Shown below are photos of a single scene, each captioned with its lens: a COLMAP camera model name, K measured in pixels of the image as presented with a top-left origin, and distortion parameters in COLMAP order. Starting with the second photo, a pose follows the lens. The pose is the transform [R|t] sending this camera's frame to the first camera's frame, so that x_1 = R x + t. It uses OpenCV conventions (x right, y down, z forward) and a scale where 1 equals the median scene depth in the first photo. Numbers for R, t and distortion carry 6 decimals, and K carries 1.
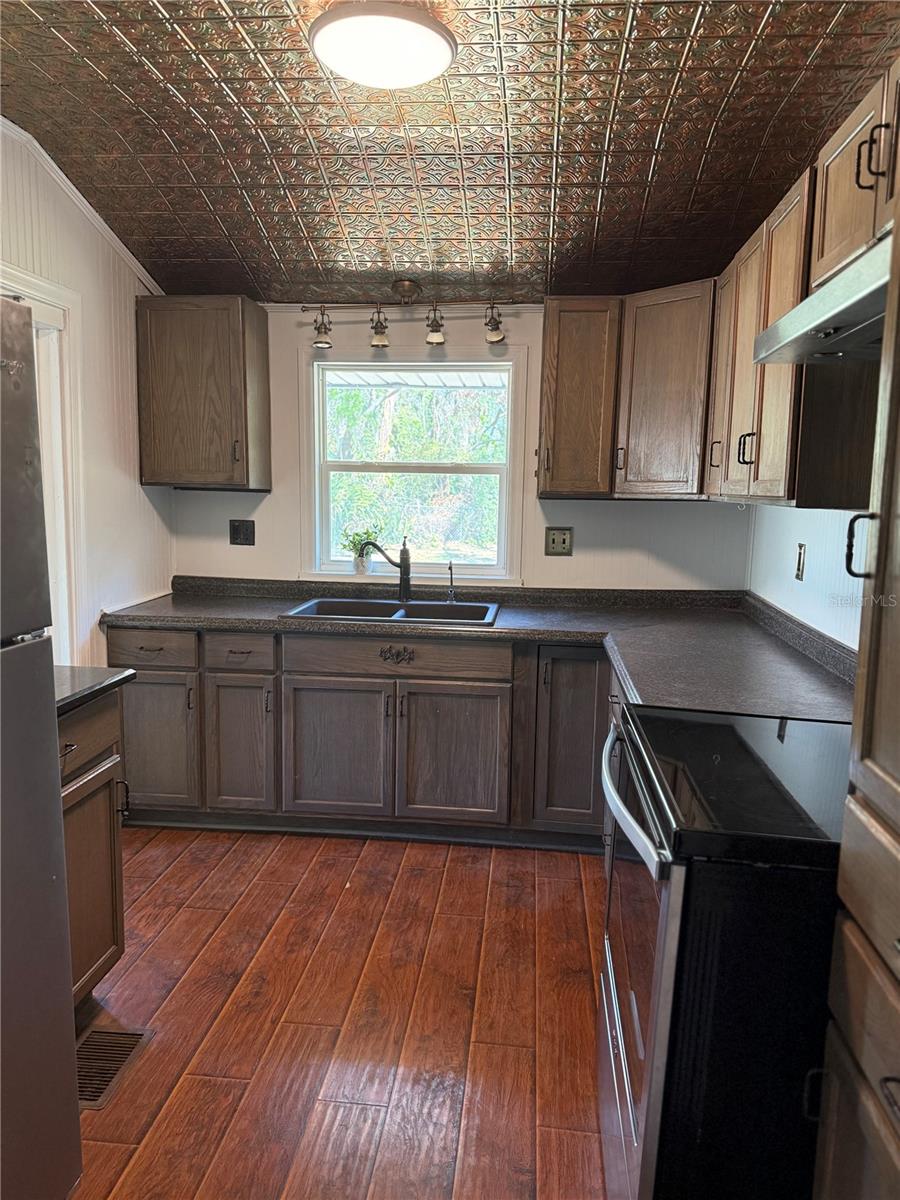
lens RADIAL K [[844.4, 0, 450.0], [0, 844.4, 600.0], [0, 0, 1]] dist [0.033623, -0.050889]
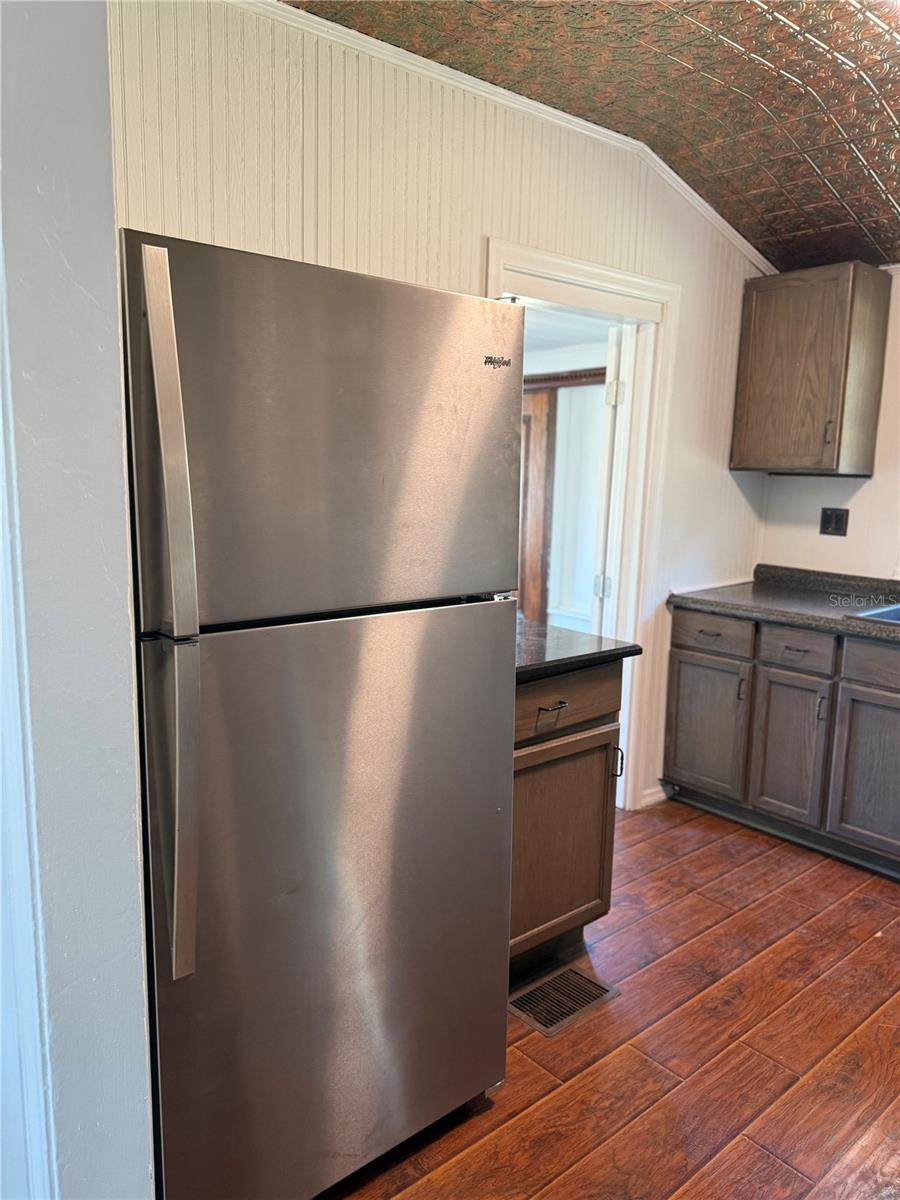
lens RADIAL K [[850.4, 0, 449.8], [0, 850.4, 602.9], [0, 0, 1]] dist [-0.006690, -0.002652]
pose [[0.717766, 0.109008, -0.687698, 0.113739], [-0.098140, 0.993648, 0.055073, -0.003426], [0.689333, 0.027962, 0.723905, 0.059006]]
